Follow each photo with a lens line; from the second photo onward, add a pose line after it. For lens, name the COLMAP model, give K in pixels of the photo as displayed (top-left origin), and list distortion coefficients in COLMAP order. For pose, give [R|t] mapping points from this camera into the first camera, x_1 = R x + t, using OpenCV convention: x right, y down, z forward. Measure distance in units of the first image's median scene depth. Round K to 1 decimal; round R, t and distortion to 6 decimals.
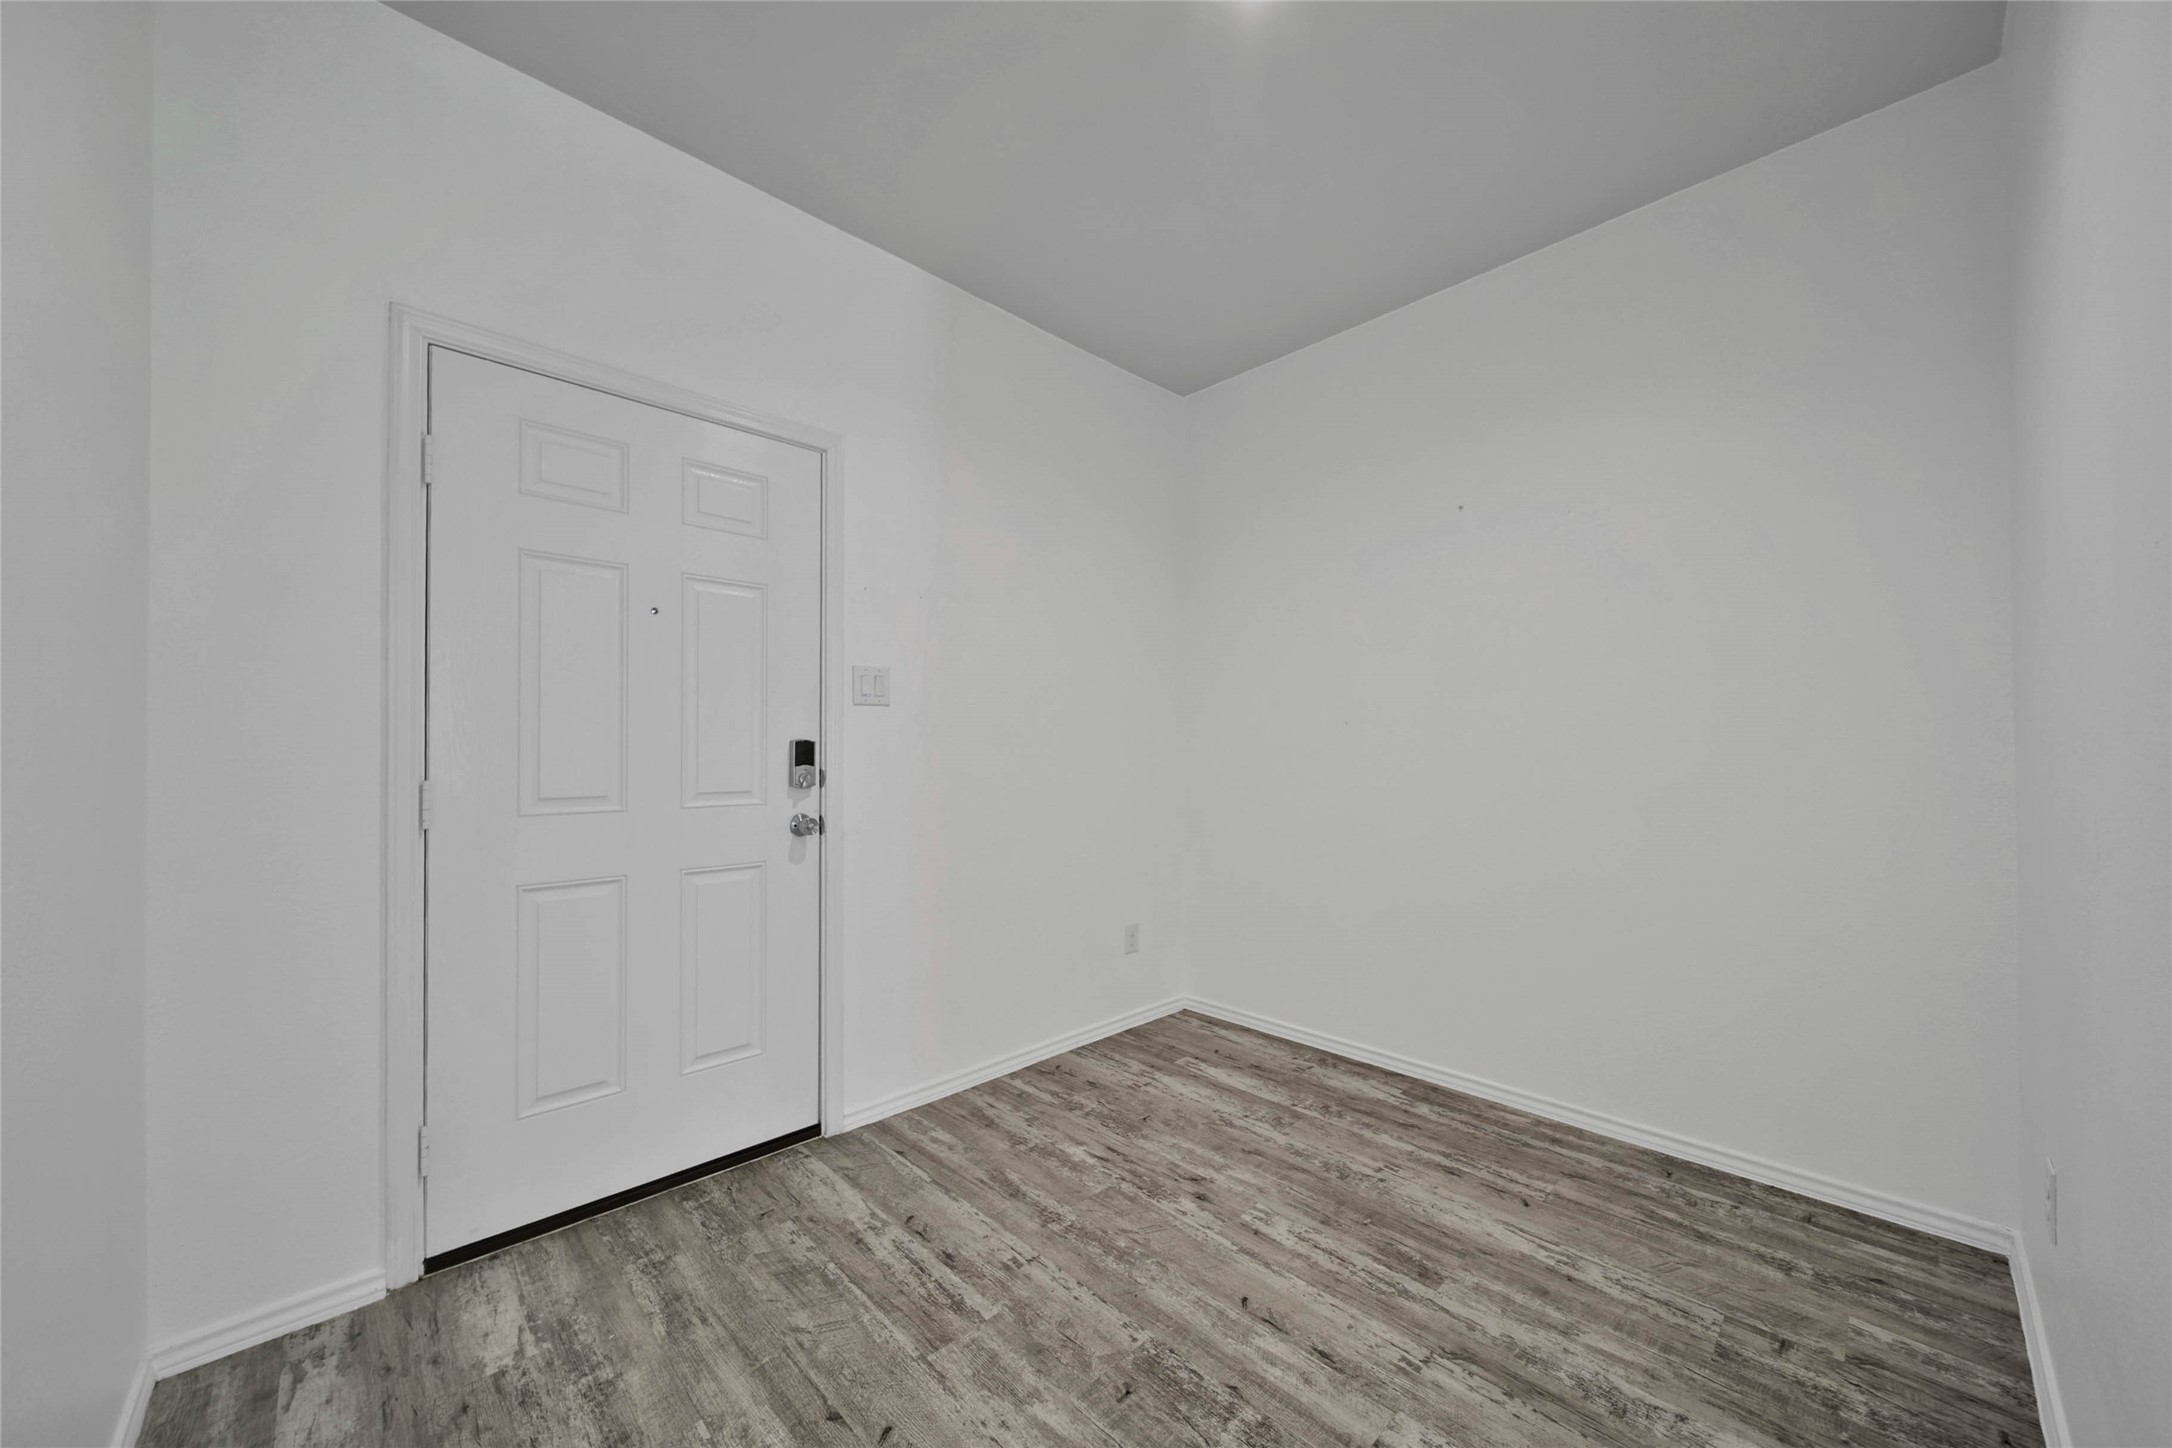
lens RADIAL K [[782.1, 0, 1081.7], [0, 782.1, 735.7], [0, 0, 1]] dist [-0.000670, -0.000355]
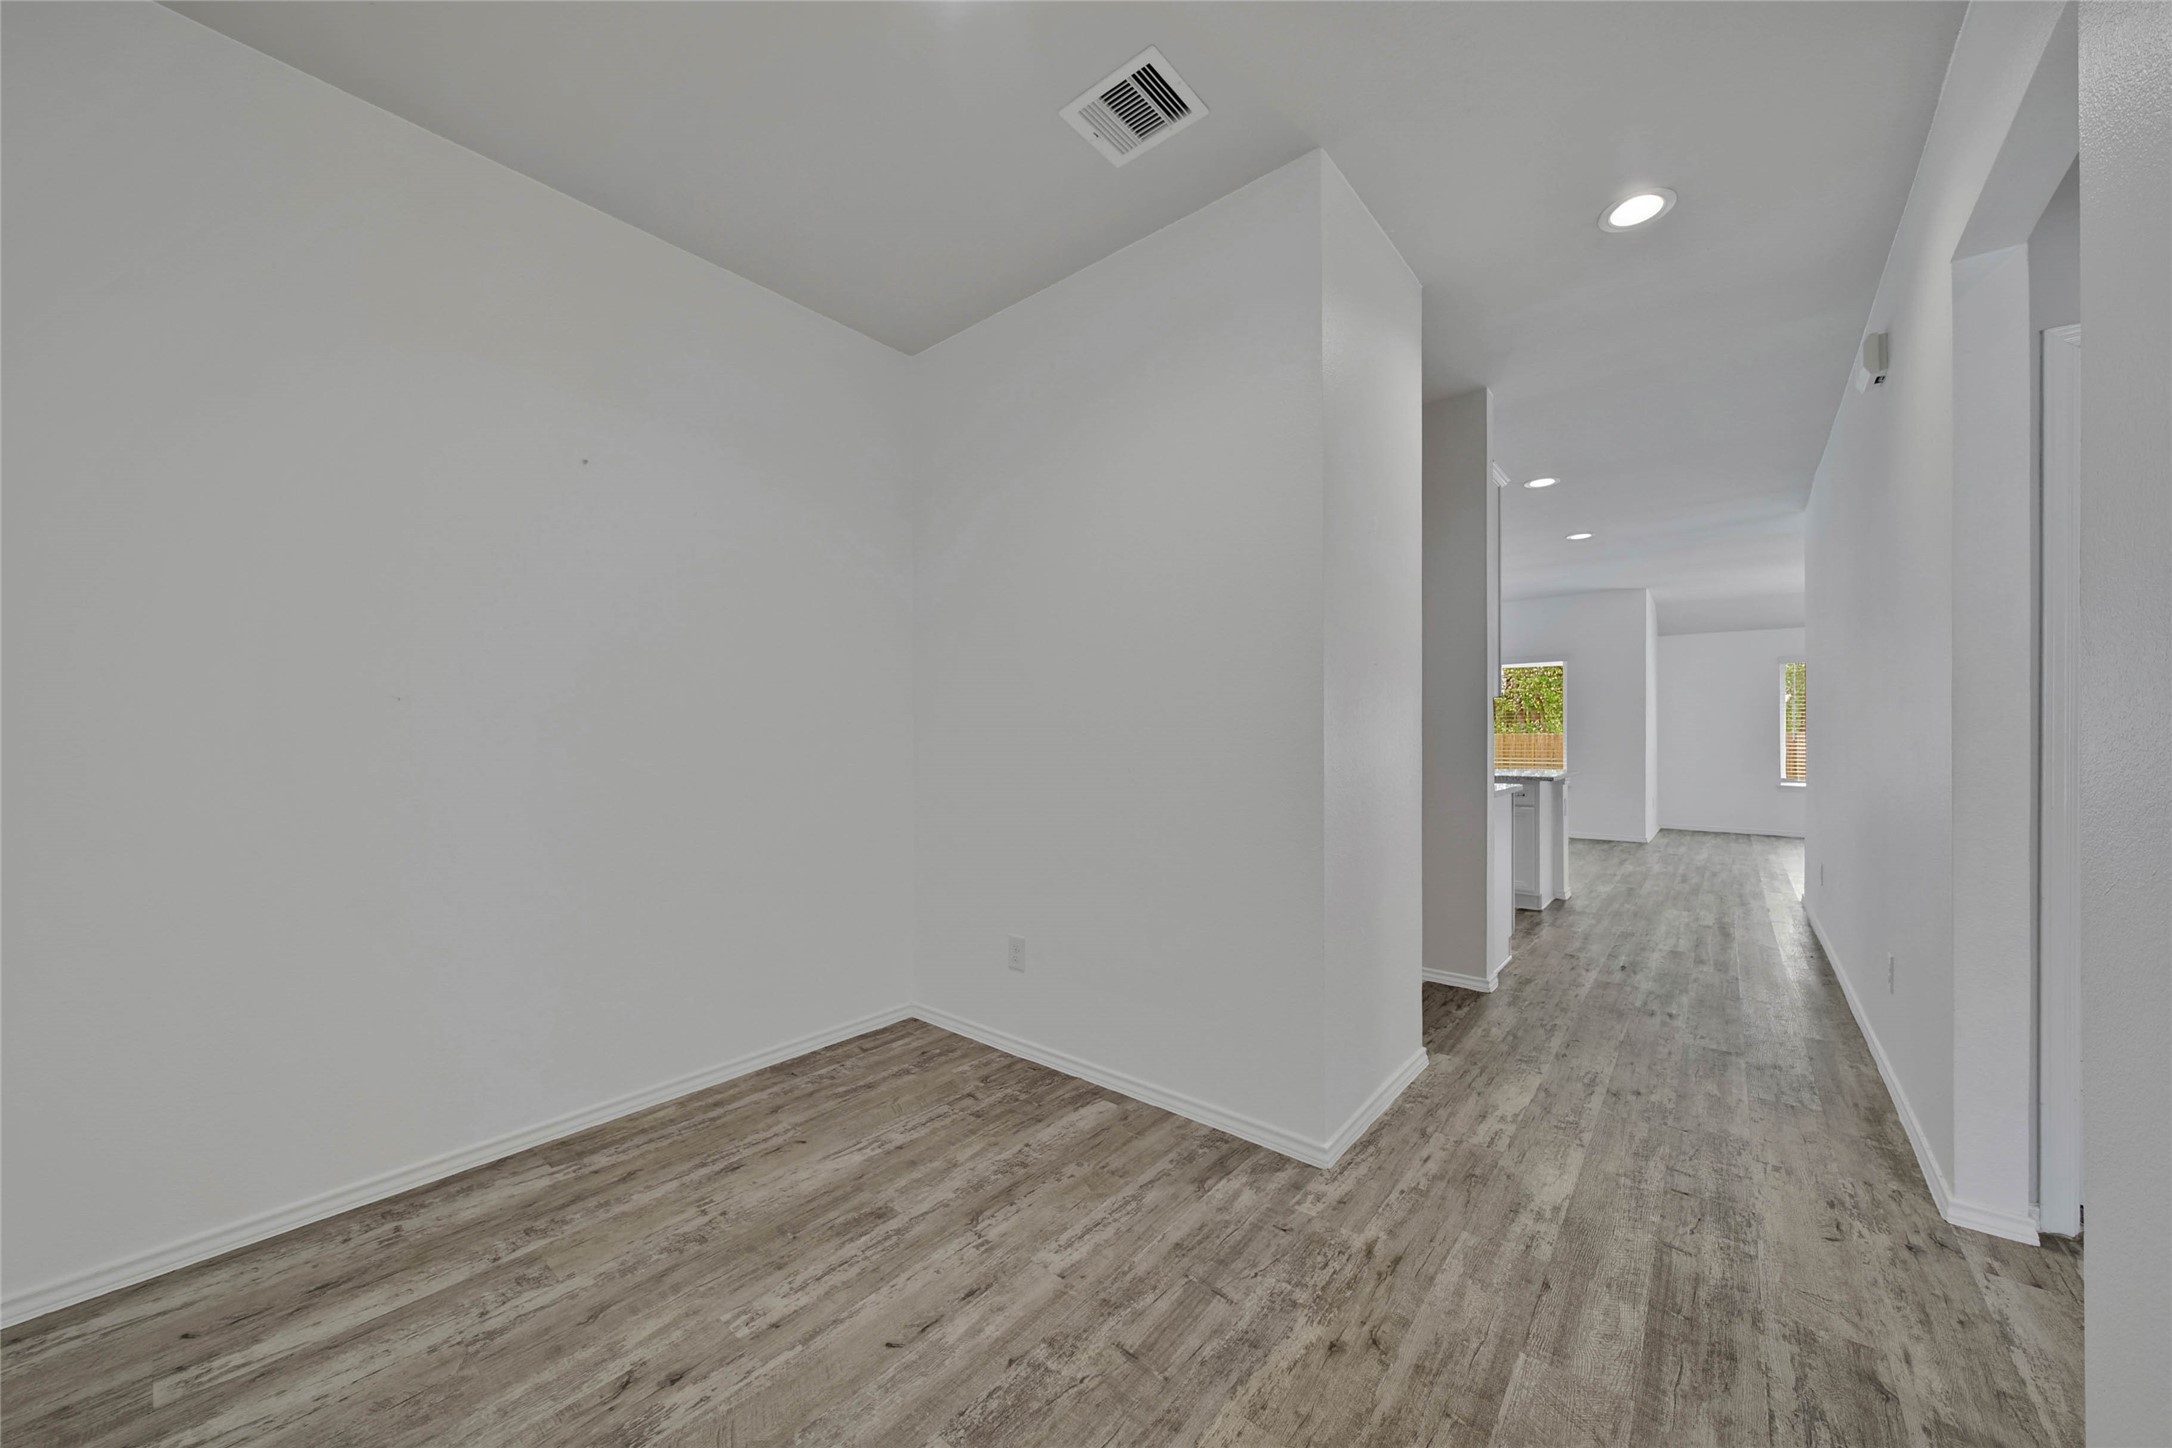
lens RADIAL K [[782.1, 0, 1089.2], [0, 782.1, 734.2], [0, 0, 1]] dist [-0.000670, -0.000355]
pose [[-0.127957, 0.007245, 0.991753, -0.612339], [-0.017437, 0.999802, -0.009553, 0.022196], [-0.991626, -0.018515, -0.127805, 0.771756]]
